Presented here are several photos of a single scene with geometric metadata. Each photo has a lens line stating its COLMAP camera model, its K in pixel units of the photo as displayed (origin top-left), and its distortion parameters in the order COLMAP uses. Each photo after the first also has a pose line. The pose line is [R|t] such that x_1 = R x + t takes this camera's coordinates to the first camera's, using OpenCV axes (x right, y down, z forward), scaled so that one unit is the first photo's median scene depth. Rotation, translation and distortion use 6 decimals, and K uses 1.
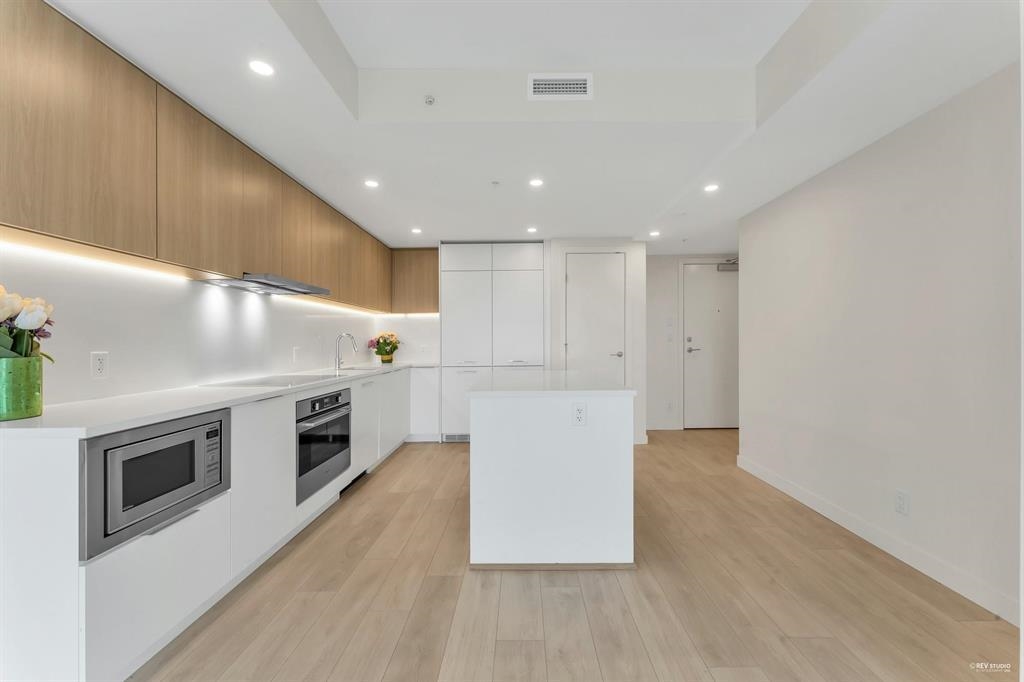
lens RADIAL K [[418.1, 0, 520.0], [0, 418.1, 347.3], [0, 0, 1]] dist [0.001063, 0.000010]
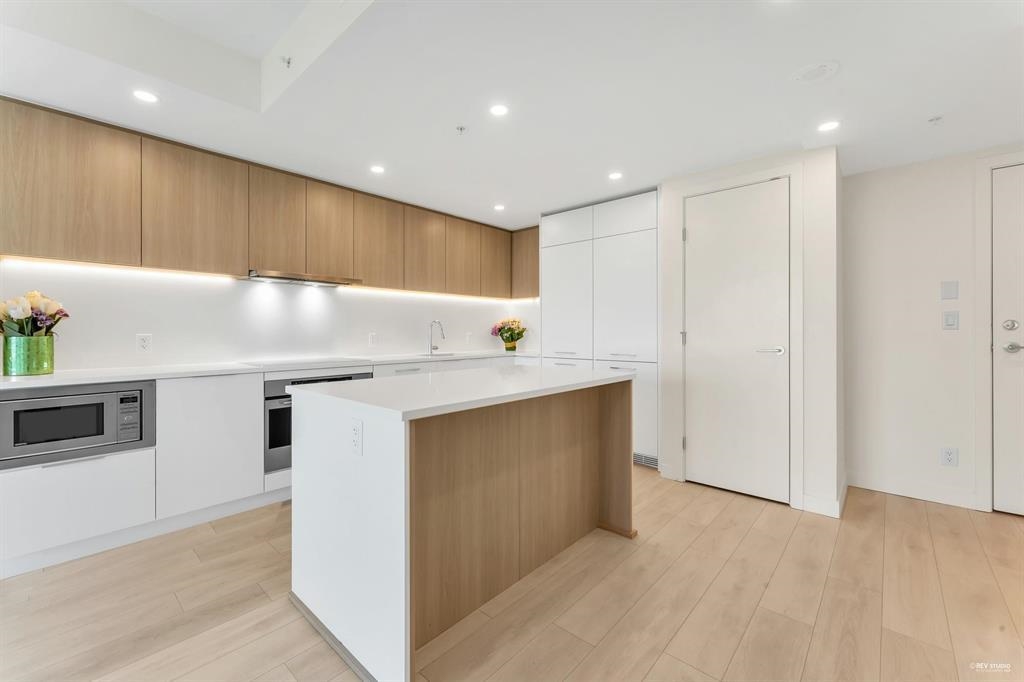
lens RADIAL K [[418.1, 0, 510.4], [0, 418.1, 333.4], [0, 0, 1]] dist [0.001063, 0.000010]
pose [[0.736473, 0.009830, -0.676395, 0.368500], [-0.012193, 0.999925, 0.001255, -0.003745], [0.676357, 0.007323, 0.736538, 0.321452]]
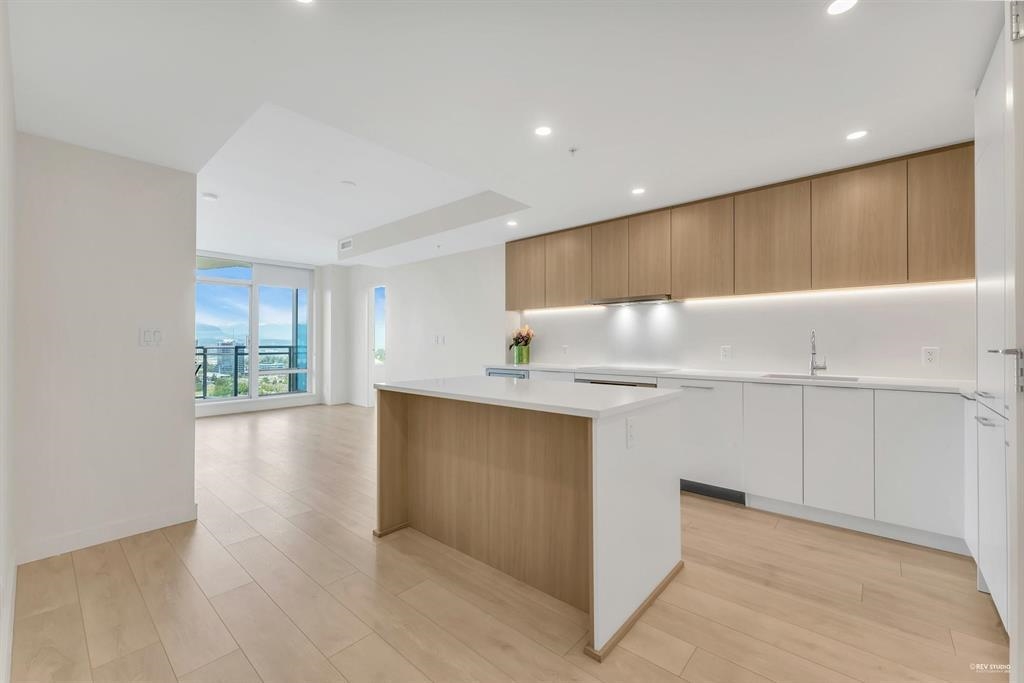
lens RADIAL K [[418.1, 0, 506.1], [0, 418.1, 337.8], [0, 0, 1]] dist [0.001063, 0.000010]
pose [[-0.669093, -0.003265, -0.743172, 0.432977], [-0.004060, 0.999991, -0.000738, -0.012825], [0.743168, 0.002523, -0.669101, 0.971441]]
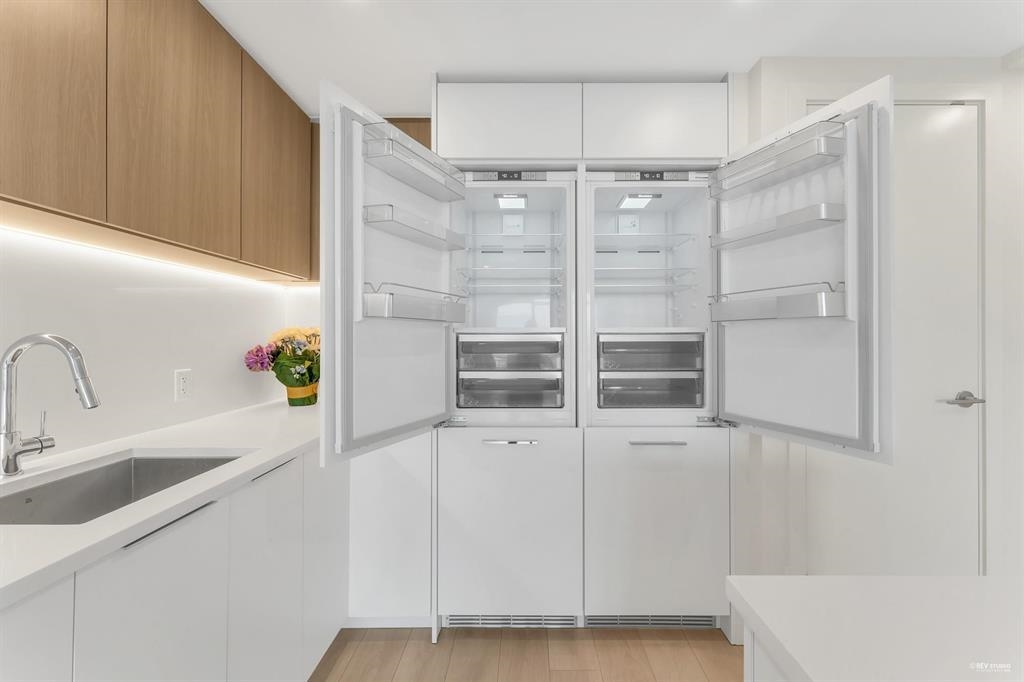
lens RADIAL K [[418.1, 0, 516.4], [0, 418.1, 335.0], [0, 0, 1]] dist [0.001063, 0.000010]
pose [[0.999880, 0.008660, -0.012814, -0.122664], [-0.008868, 0.999828, -0.016292, -0.027535], [0.012671, 0.016404, 0.999785, 0.670010]]
